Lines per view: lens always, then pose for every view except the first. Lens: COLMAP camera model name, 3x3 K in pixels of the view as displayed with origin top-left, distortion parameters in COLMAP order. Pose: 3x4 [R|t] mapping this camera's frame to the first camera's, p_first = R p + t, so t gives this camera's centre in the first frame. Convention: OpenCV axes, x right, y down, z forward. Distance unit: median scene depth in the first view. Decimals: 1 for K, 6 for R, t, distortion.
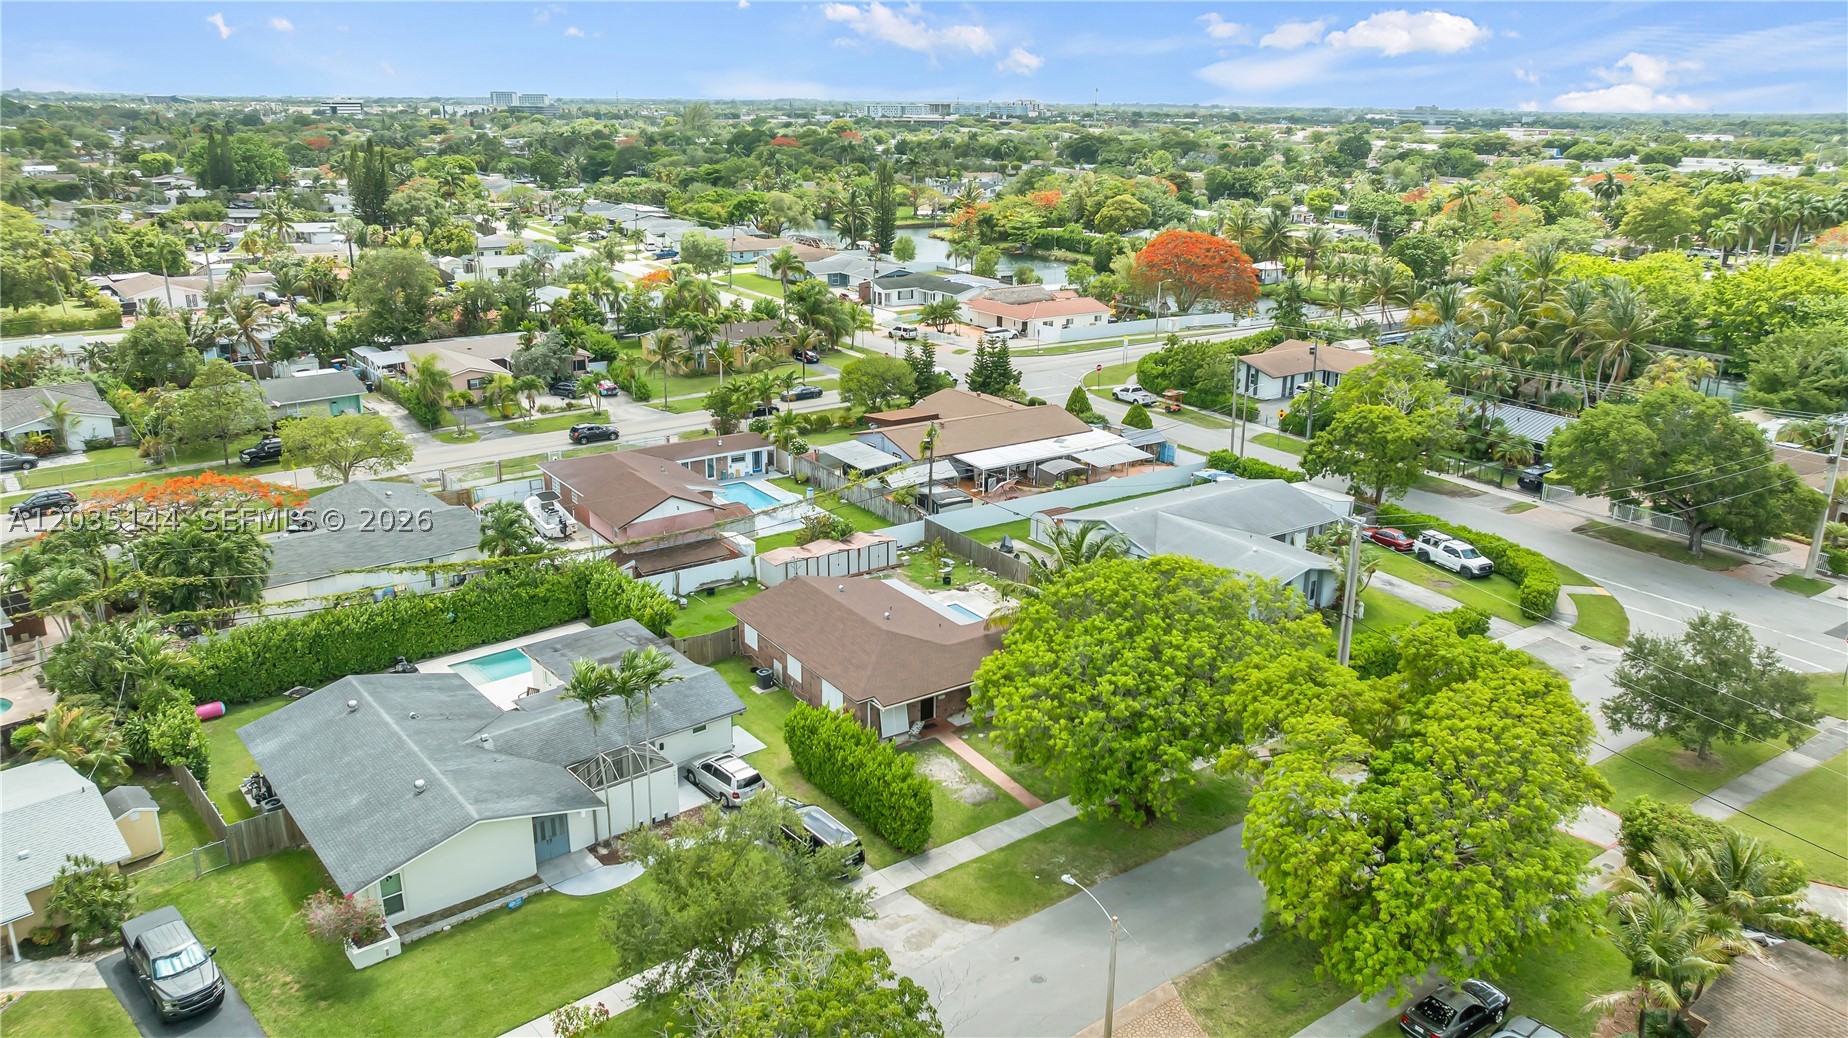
lens RADIAL K [[1297.9, 0, 919.1], [0, 1297.9, 570.9], [0, 0, 1]] dist [-0.019183, -0.000653]
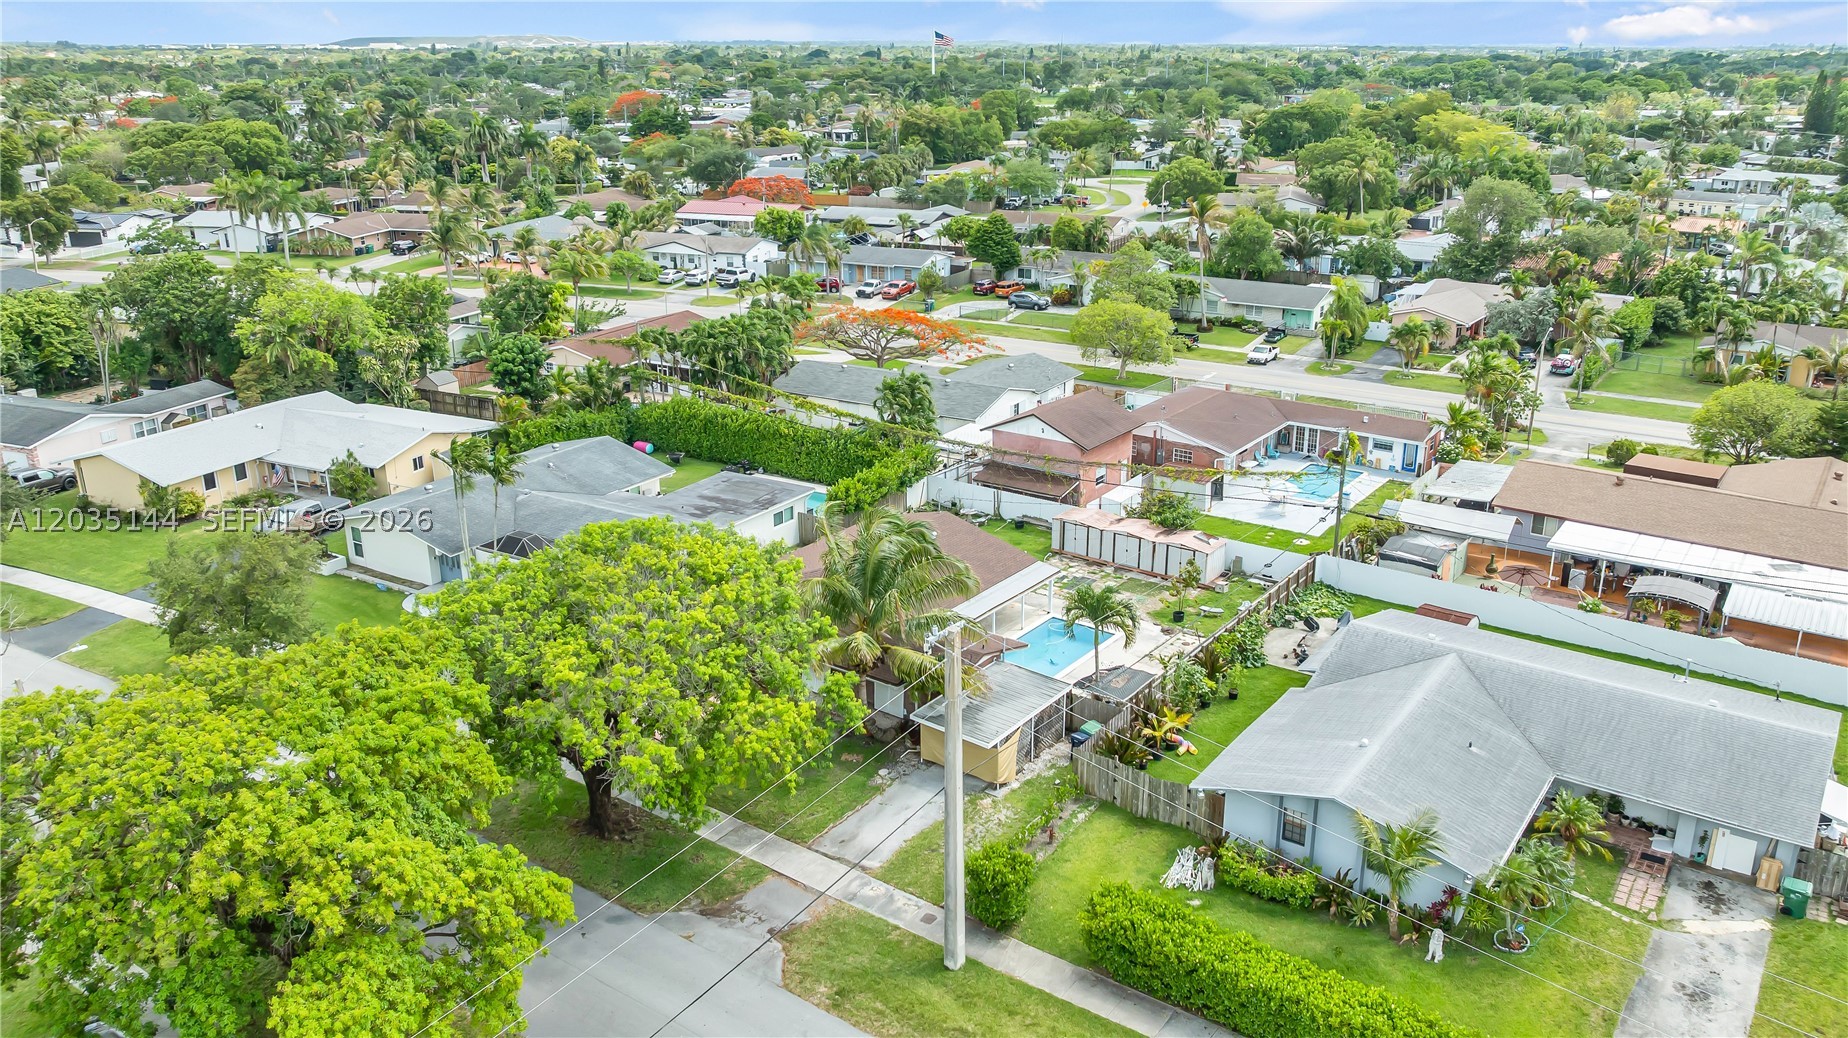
lens RADIAL K [[1355.2, 0, 966.1], [0, 1355.2, 514.5], [0, 0, 1]] dist [-0.006877, 0.008745]
pose [[0.352174, 0.298975, -0.886897, 0.616675], [-0.318382, 0.929362, 0.186865, -0.145338], [0.880117, 0.216563, 0.422486, 0.528155]]
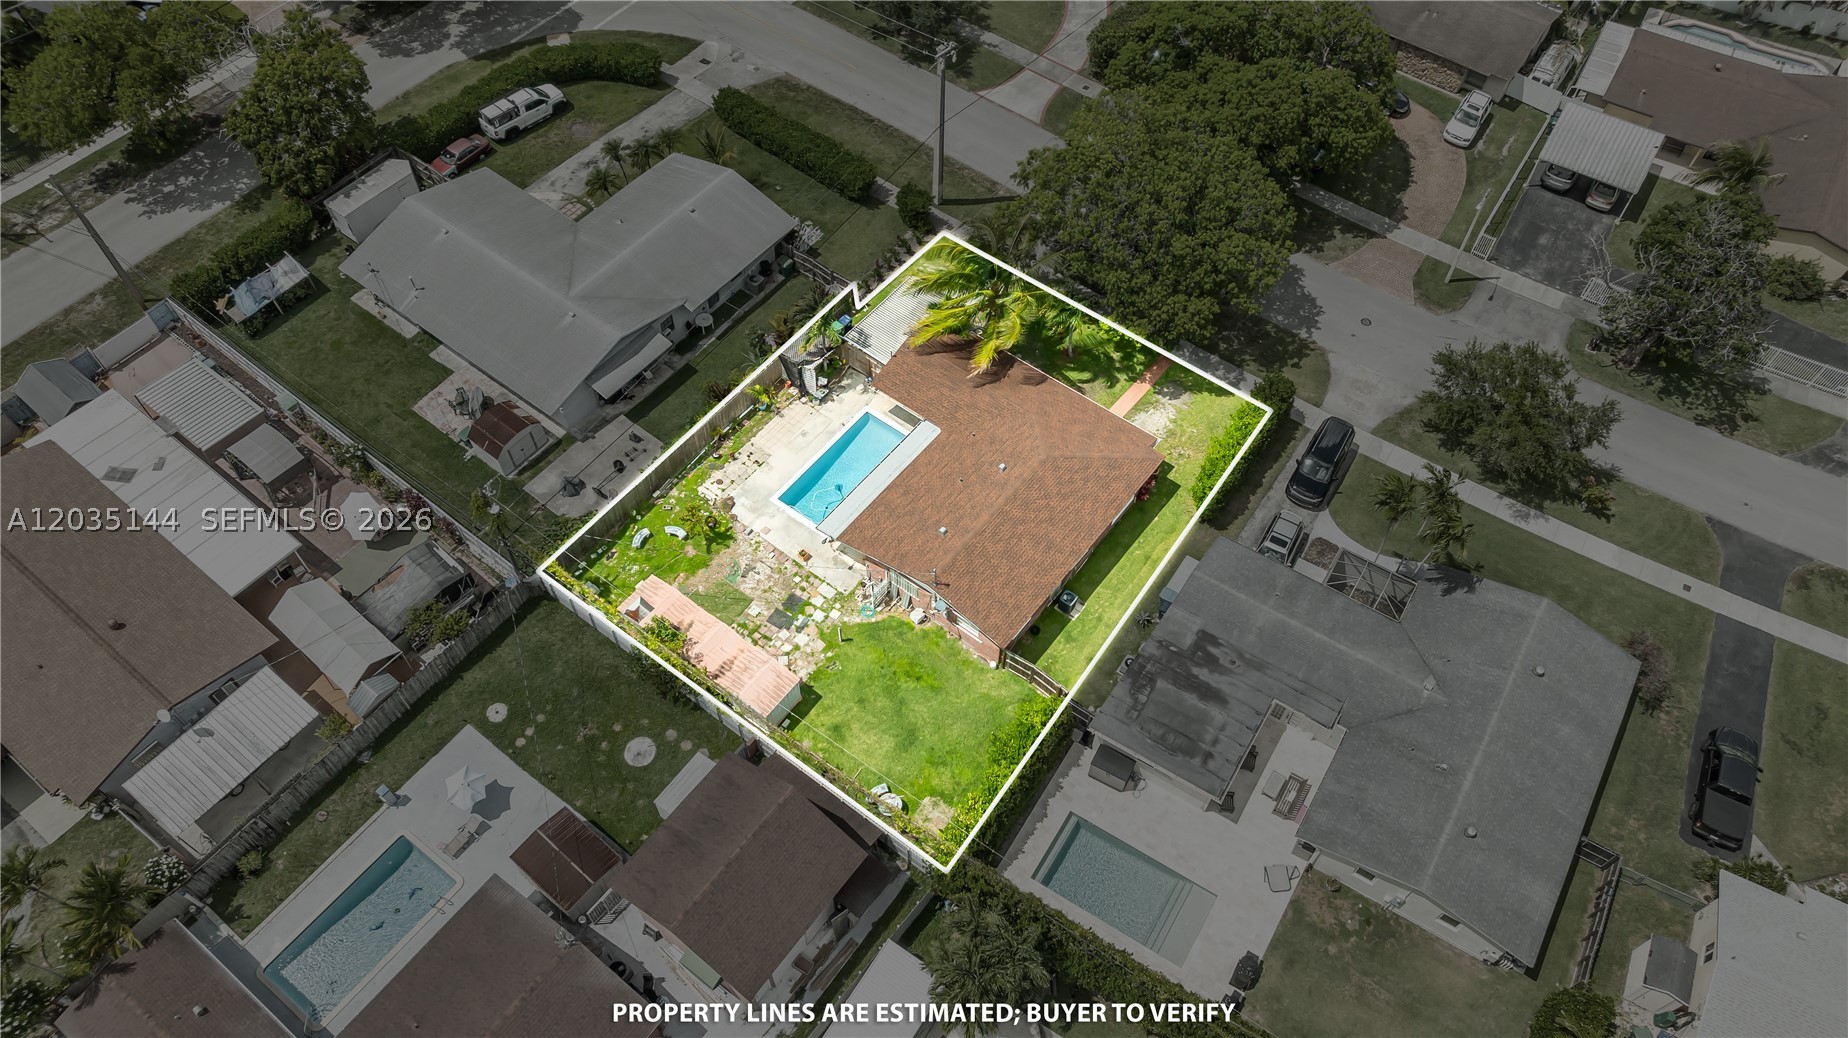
lens RADIAL K [[1279.4, 0, 924.0], [0, 1279.4, 519.0], [0, 0, 1]] dist [-0.010977, -0.008207]
pose [[-0.311569, -0.794567, 0.521142, -0.401469], [0.310652, 0.433130, 0.846105, -0.580043], [-0.898009, 0.425514, 0.111884, 0.759783]]
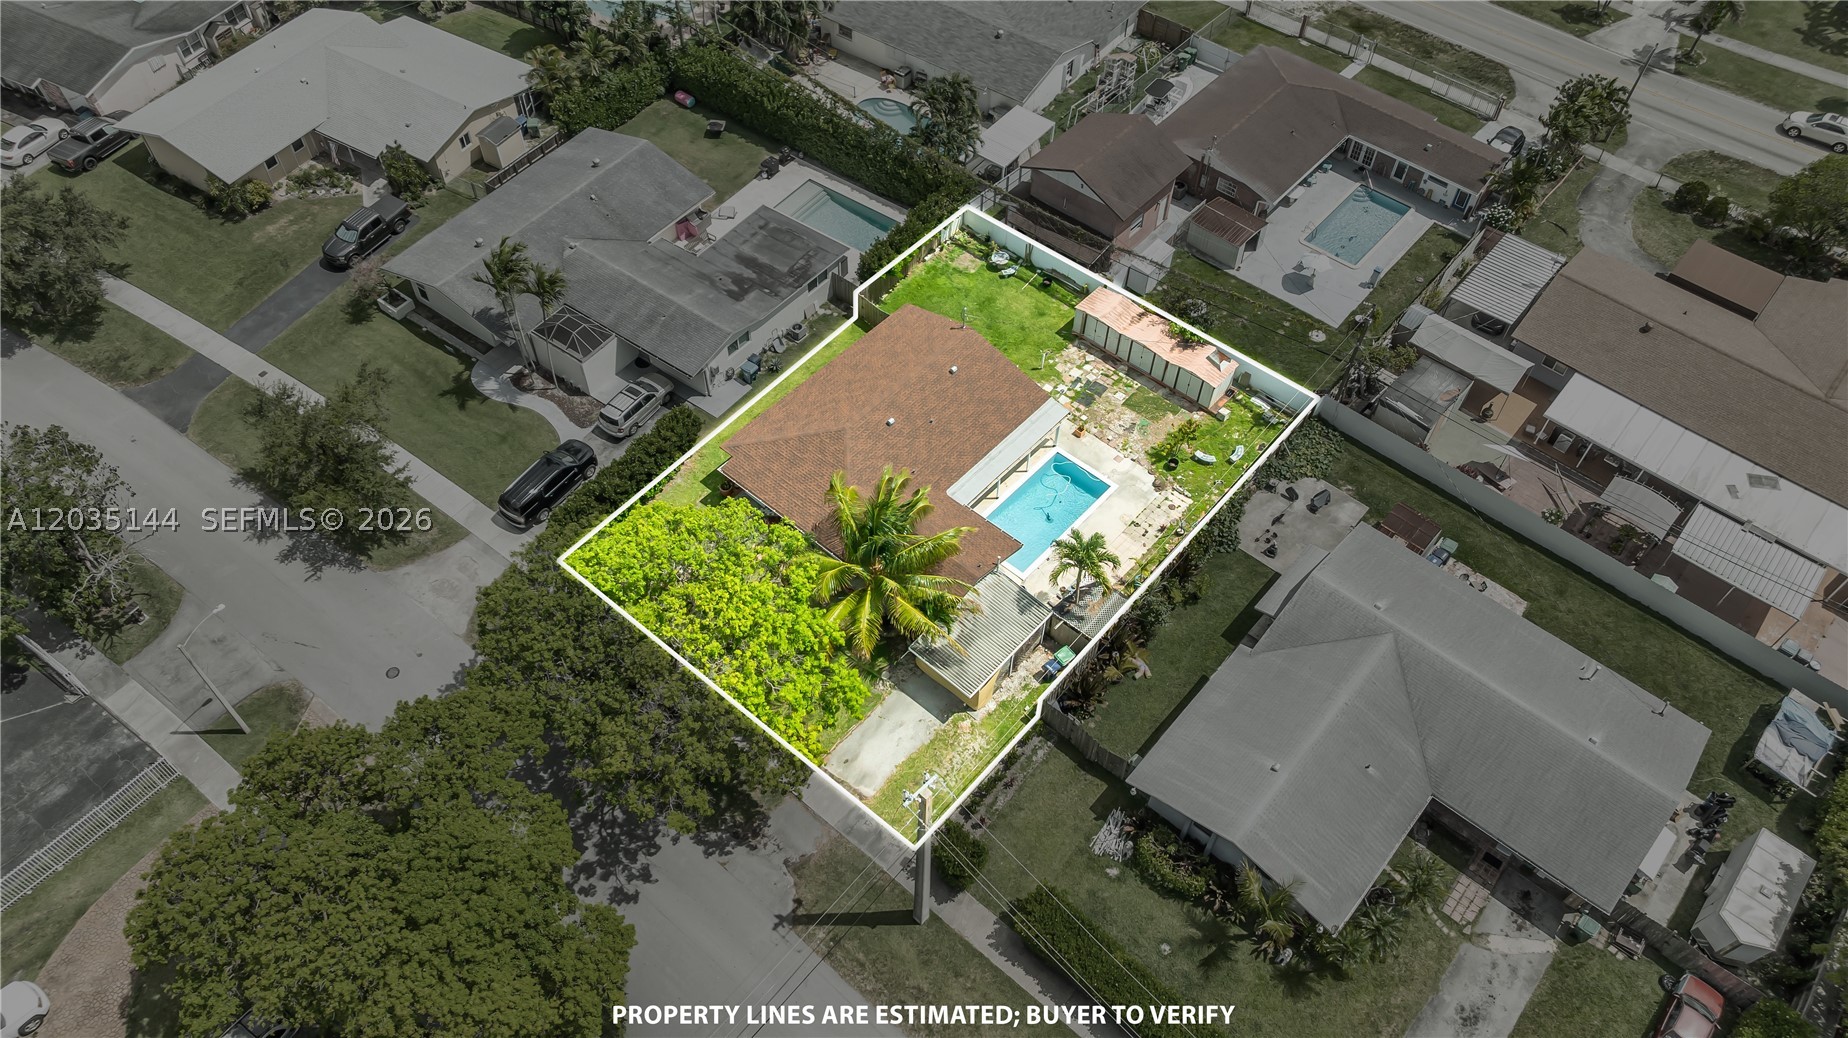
lens RADIAL K [[1279.4, 0, 924.0], [0, 1279.4, 519.0], [0, 0, 1]] dist [-0.010977, -0.008207]
pose [[0.254575, 0.761377, -0.596235, 0.456872], [-0.348758, 0.647341, 0.677729, -0.432465], [0.901975, 0.035408, 0.430333, 0.497408]]
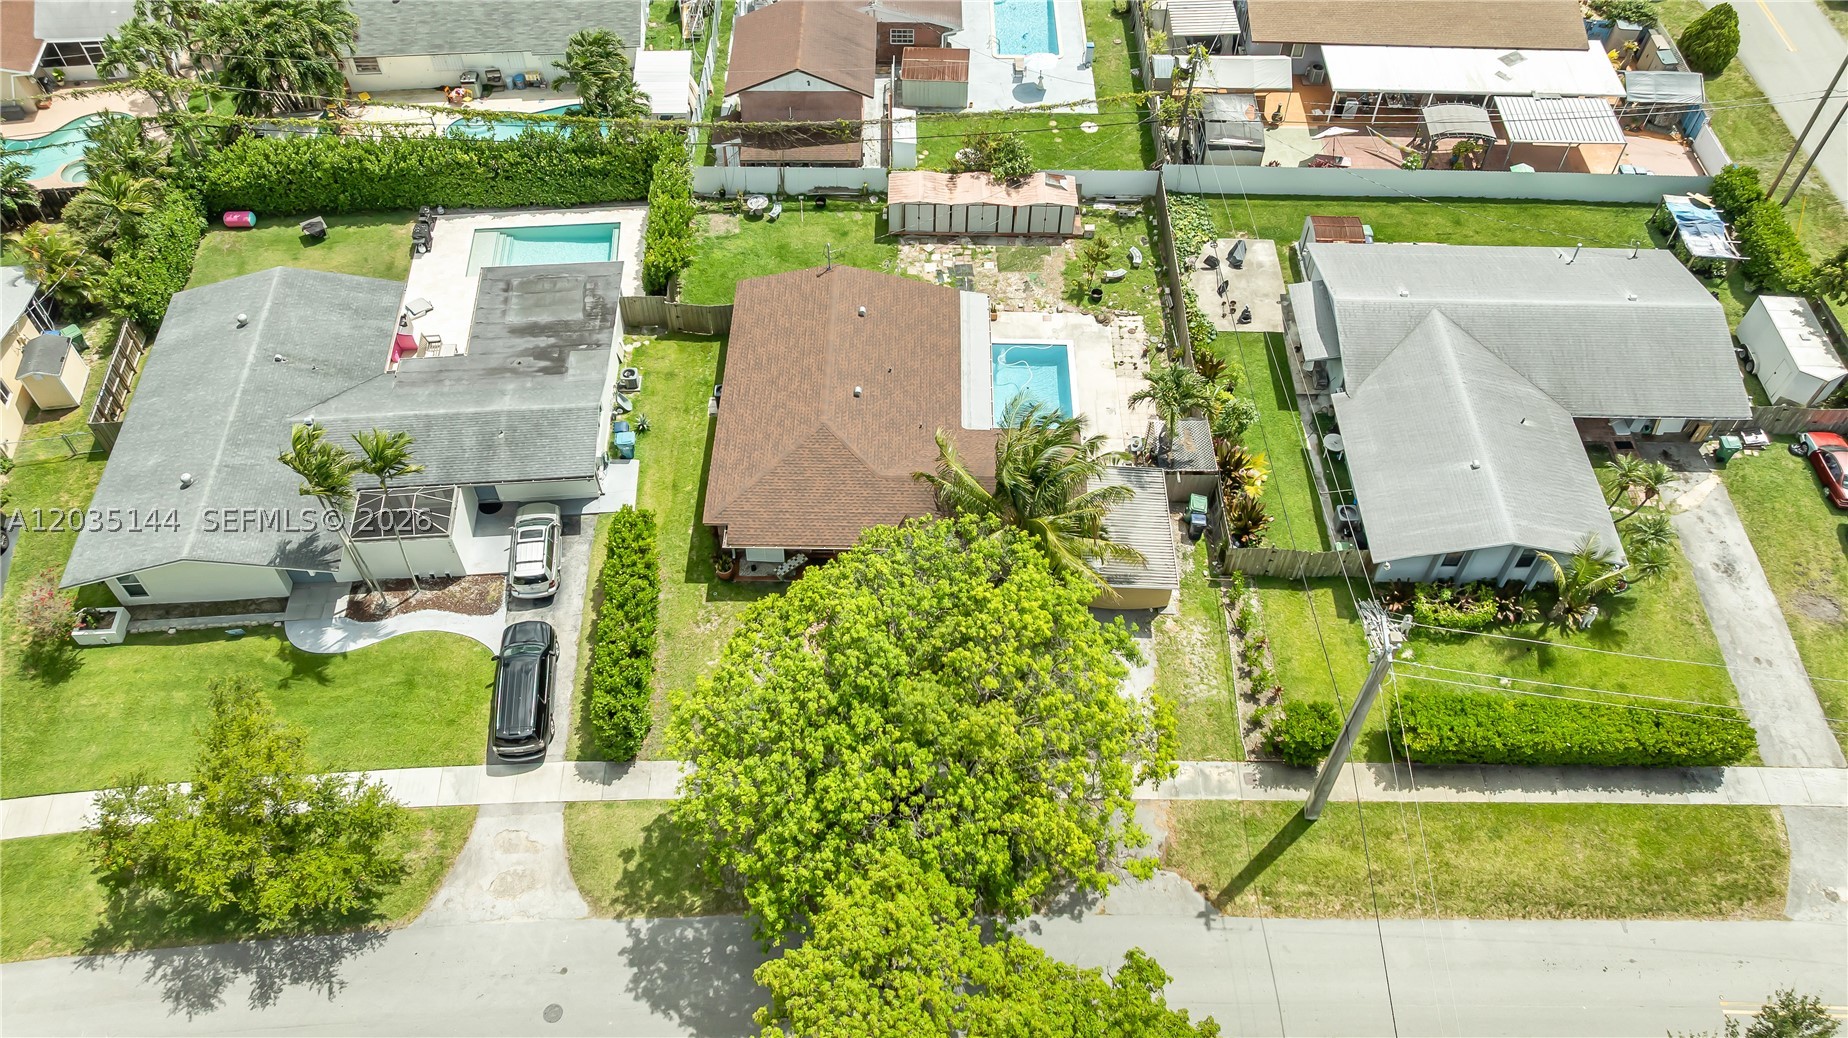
lens RADIAL K [[1297.9, 0, 919.1], [0, 1297.9, 570.9], [0, 0, 1]] dist [-0.019183, -0.000653]
pose [[0.821266, 0.457004, -0.341569, 0.247953], [-0.199560, 0.790946, 0.578429, -0.260810], [0.534507, -0.406881, 0.740777, 0.323868]]
